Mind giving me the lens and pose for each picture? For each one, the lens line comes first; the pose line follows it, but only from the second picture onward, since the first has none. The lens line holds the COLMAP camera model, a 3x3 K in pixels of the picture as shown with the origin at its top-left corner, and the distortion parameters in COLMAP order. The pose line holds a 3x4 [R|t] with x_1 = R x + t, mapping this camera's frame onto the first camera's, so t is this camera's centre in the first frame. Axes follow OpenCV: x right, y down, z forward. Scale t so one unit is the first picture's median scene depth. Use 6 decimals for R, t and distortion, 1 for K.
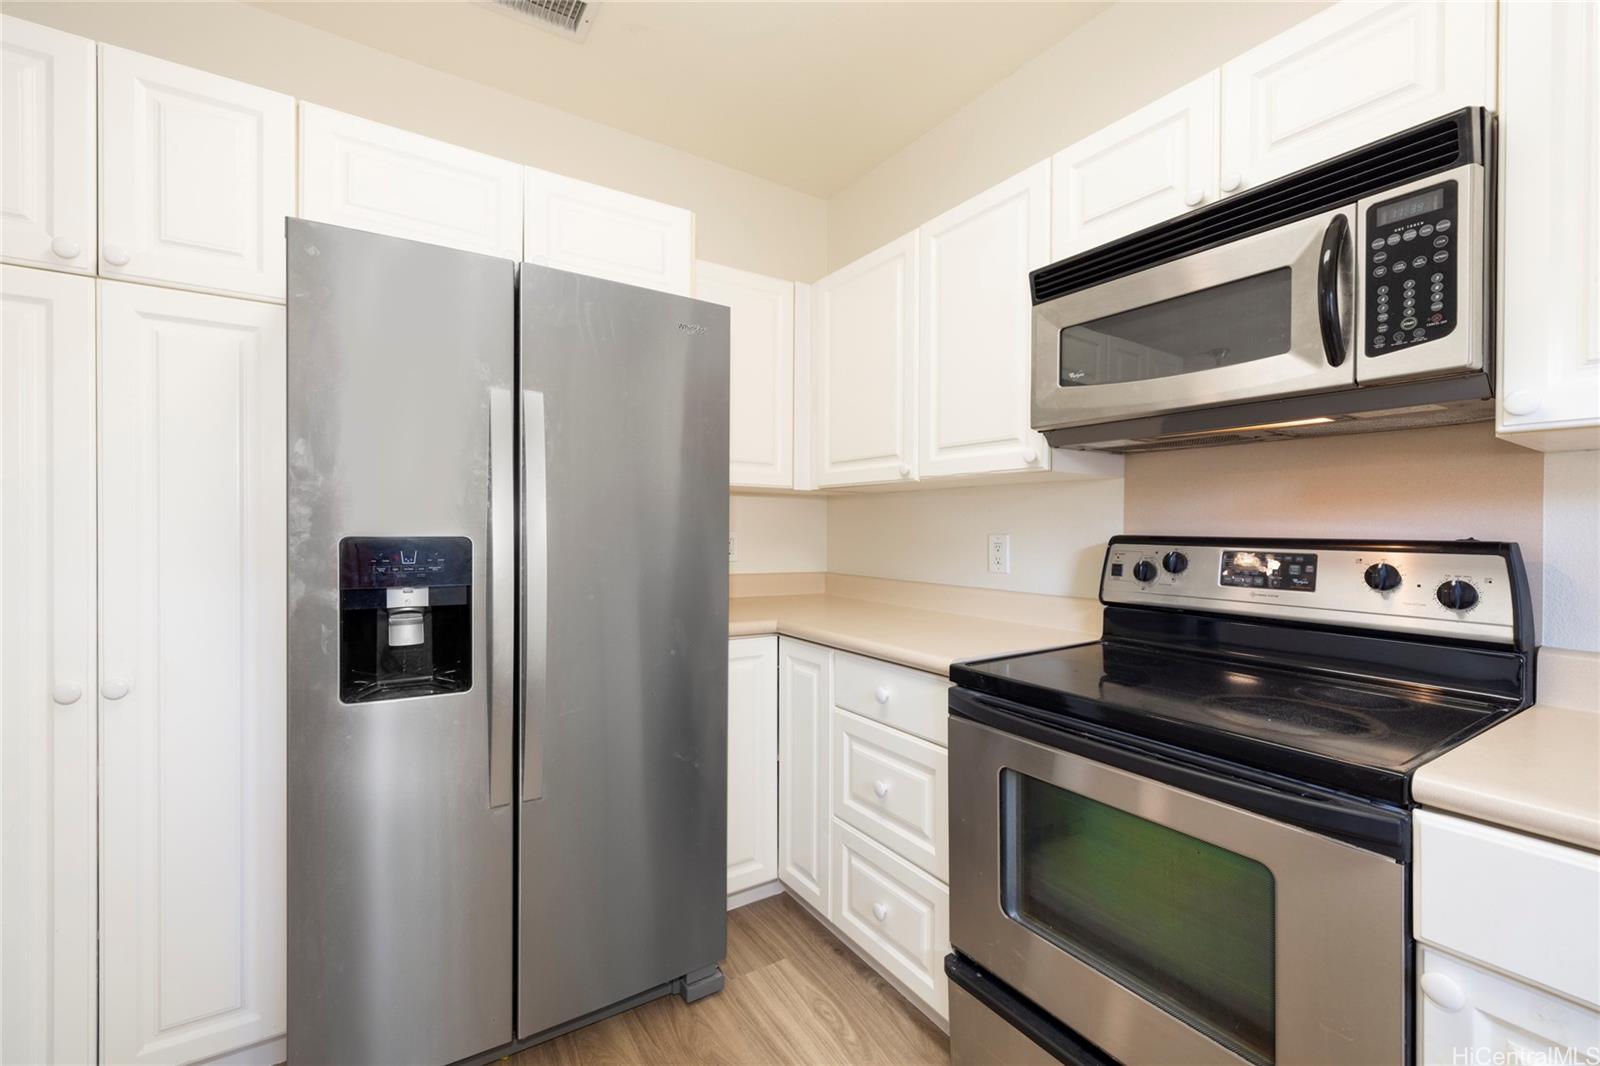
lens RADIAL K [[673.3, 0, 784.8], [0, 673.3, 531.5], [0, 0, 1]] dist [-0.003118, 0.002557]
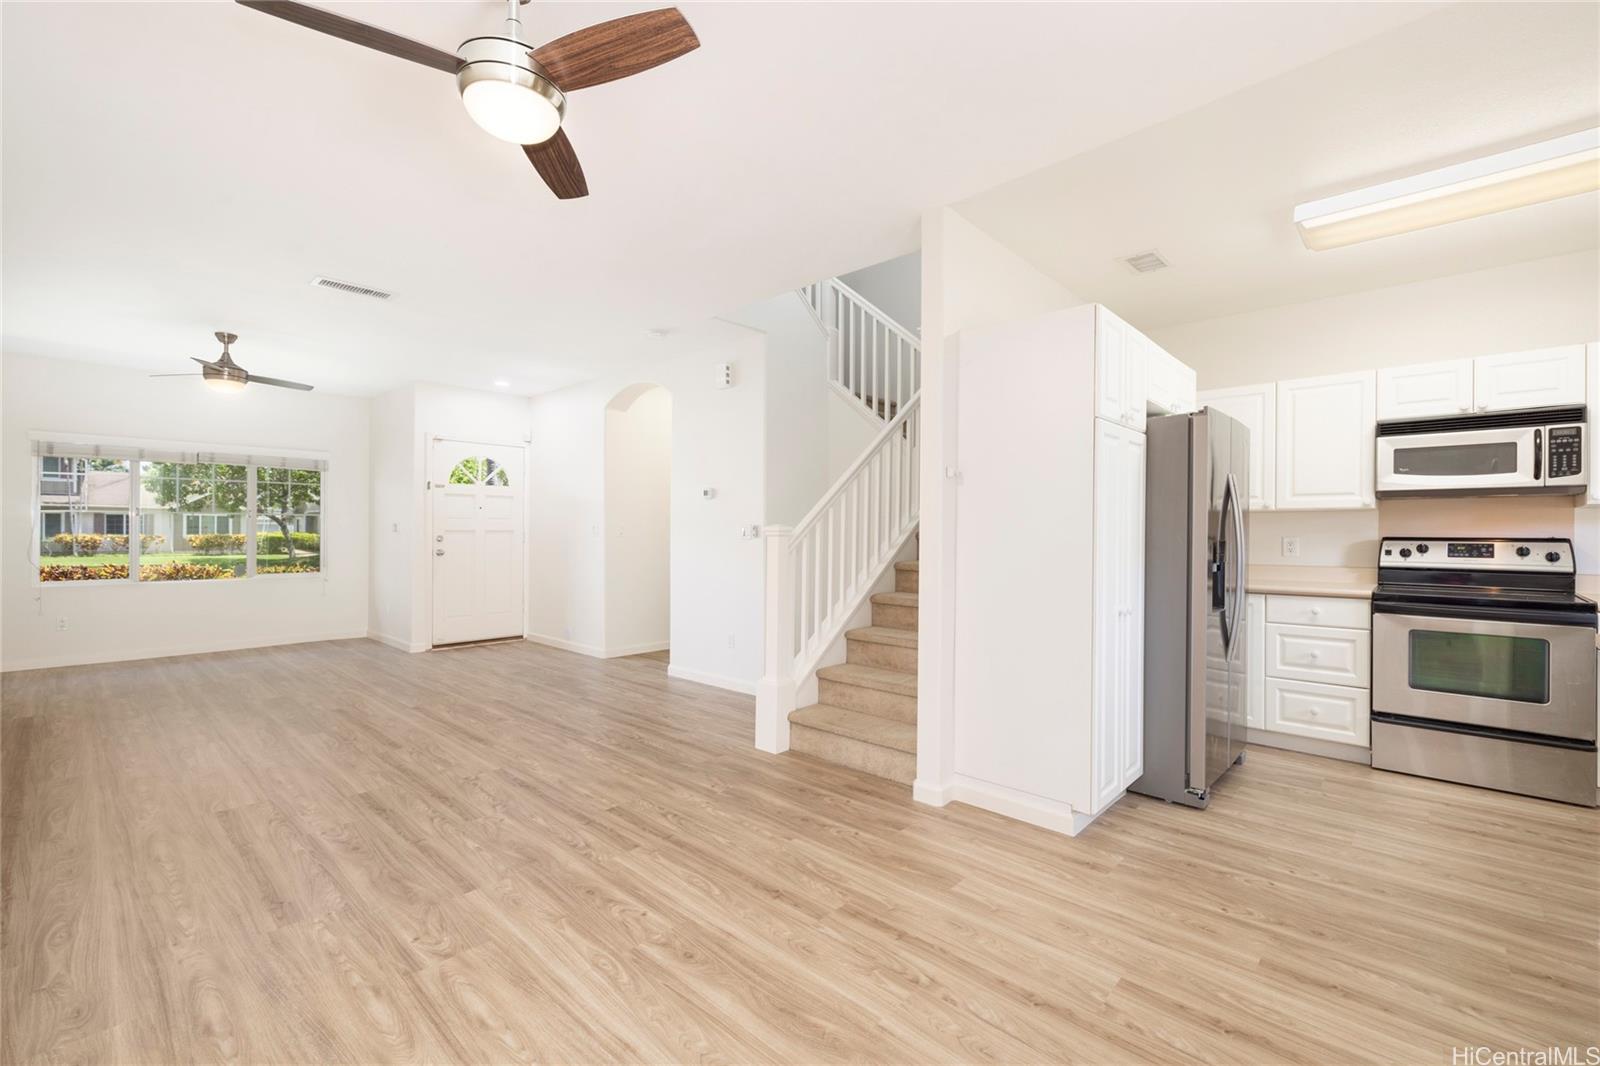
lens RADIAL K [[673.3, 0, 812.9], [0, 673.3, 532.4], [0, 0, 1]] dist [-0.003118, 0.002557]
pose [[0.966229, -0.009876, 0.257494, -2.778926], [0.010073, 0.999949, 0.000552, -0.043042], [-0.257487, 0.002060, 0.966280, -0.959431]]
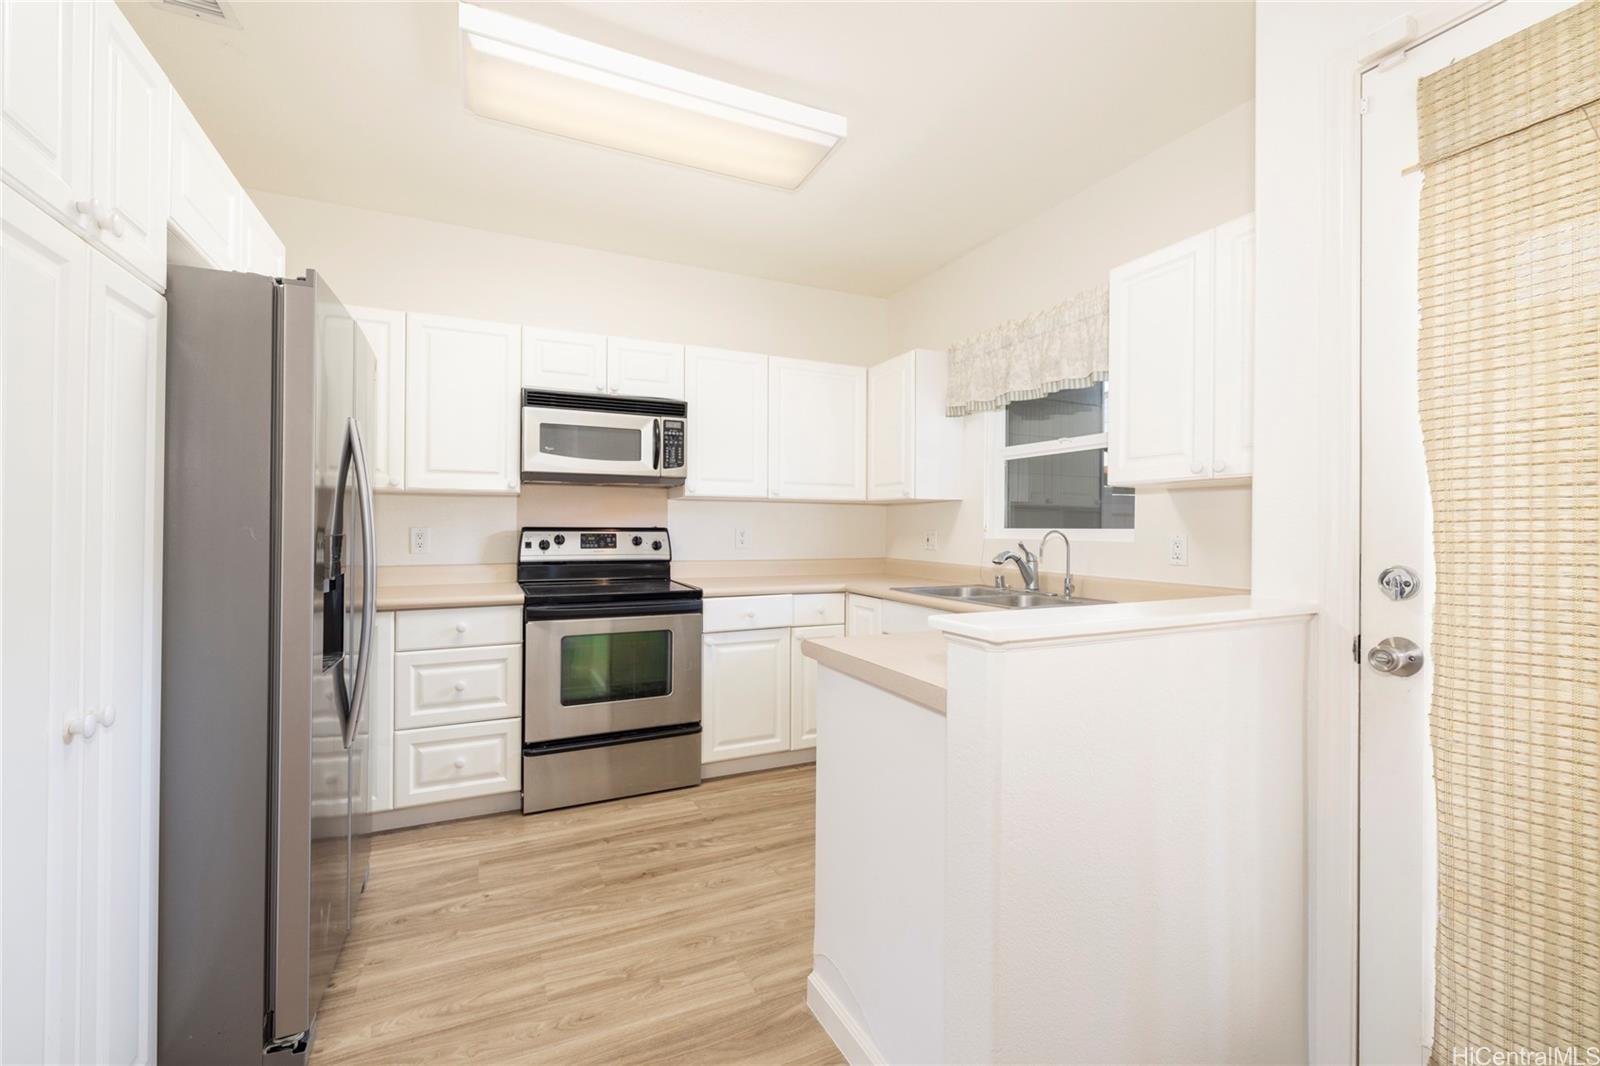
lens RADIAL K [[673.3, 0, 795.8], [0, 673.3, 523.8], [0, 0, 1]] dist [-0.003118, 0.002557]
pose [[0.135630, -0.009959, 0.990710, -1.876461], [0.001762, 0.999950, 0.009811, -0.030094], [-0.990758, 0.000415, 0.135640, -0.018814]]
